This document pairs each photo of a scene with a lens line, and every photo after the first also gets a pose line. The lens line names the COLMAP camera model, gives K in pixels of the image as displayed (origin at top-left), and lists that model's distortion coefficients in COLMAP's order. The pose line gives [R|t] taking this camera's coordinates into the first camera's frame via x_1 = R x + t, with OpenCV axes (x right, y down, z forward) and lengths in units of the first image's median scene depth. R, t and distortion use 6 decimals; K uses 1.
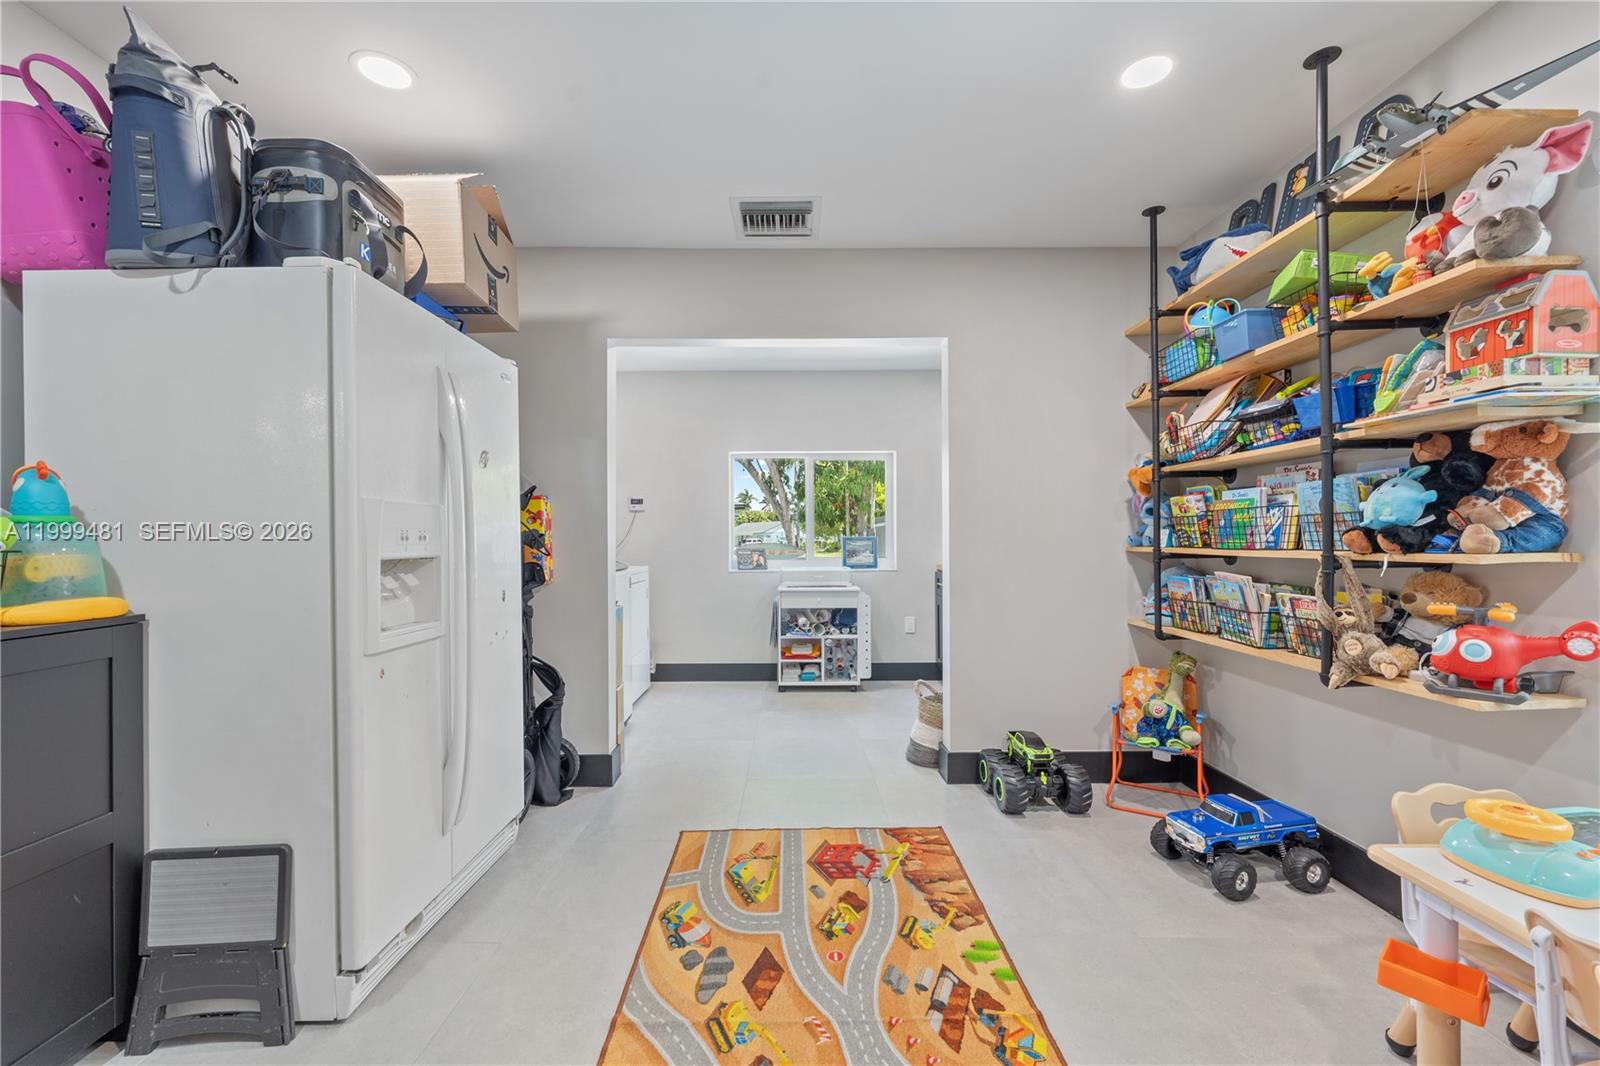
lens RADIAL K [[651.4, 0, 805.2], [0, 651.4, 536.5], [0, 0, 1]] dist [0.000053, -0.000805]
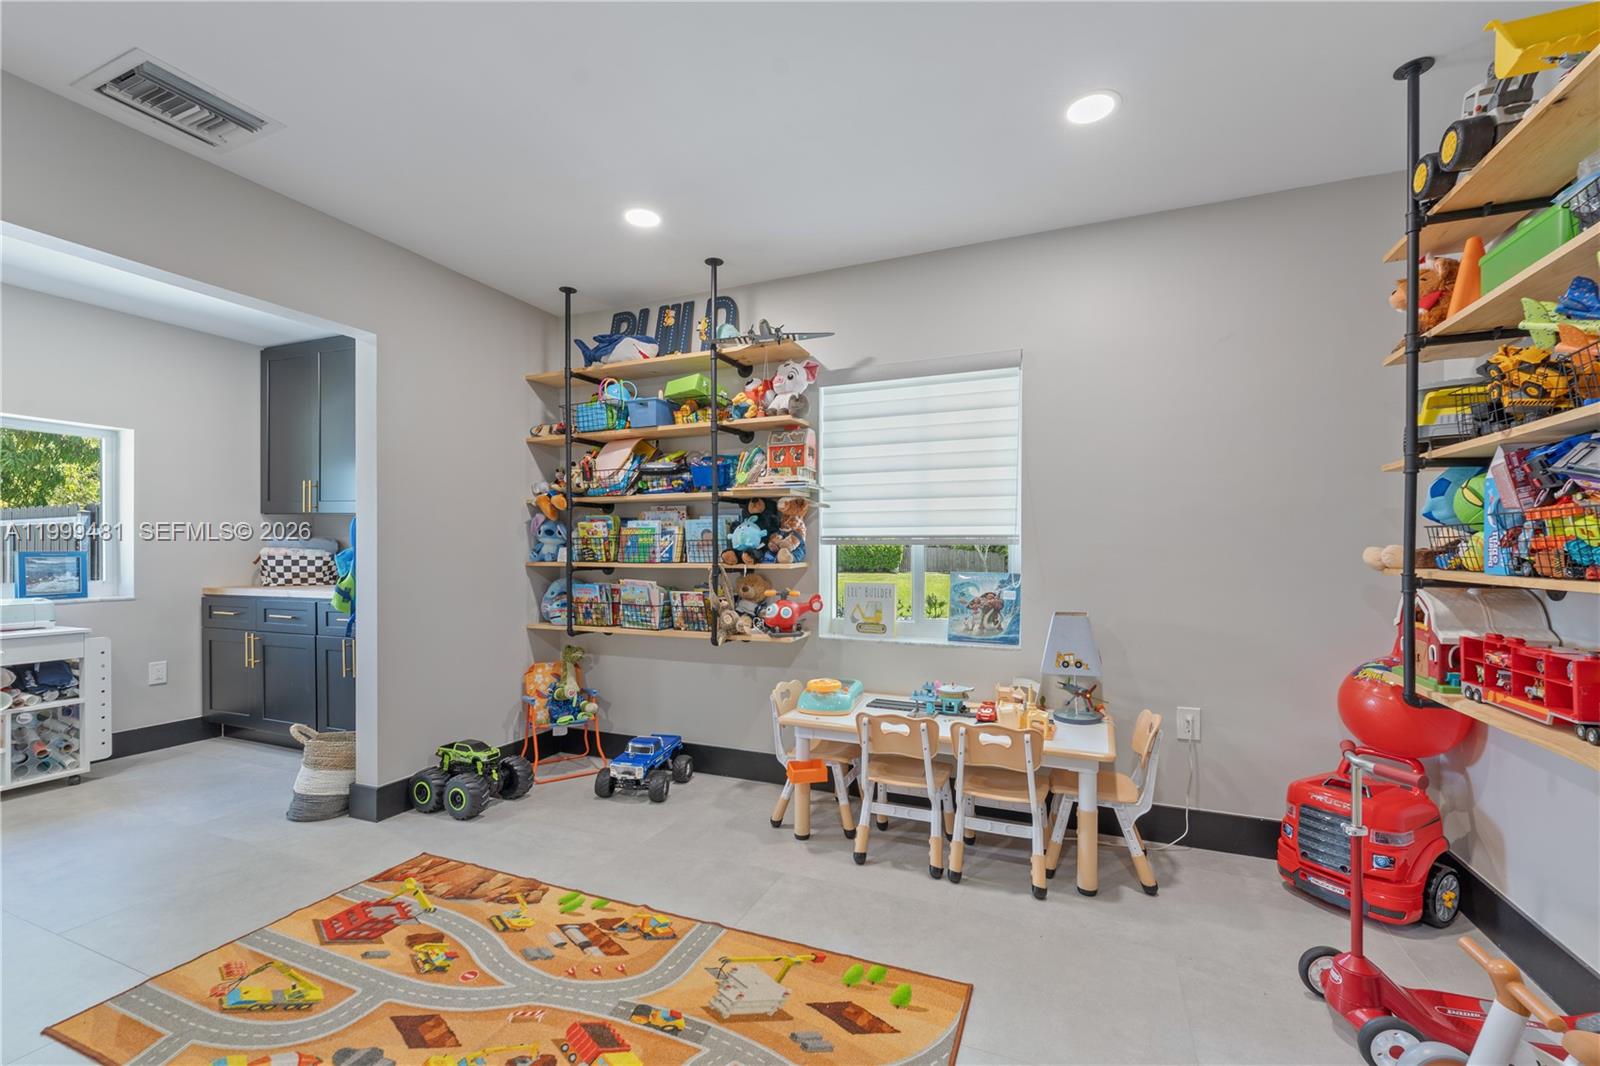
lens RADIAL K [[651.4, 0, 813.1], [0, 651.4, 553.2], [0, 0, 1]] dist [0.000053, -0.000805]
pose [[0.396349, 0.003575, 0.918093, -0.522333], [-0.005058, 0.999986, -0.001711, -0.000891], [-0.918086, -0.003966, 0.396361, 0.100335]]
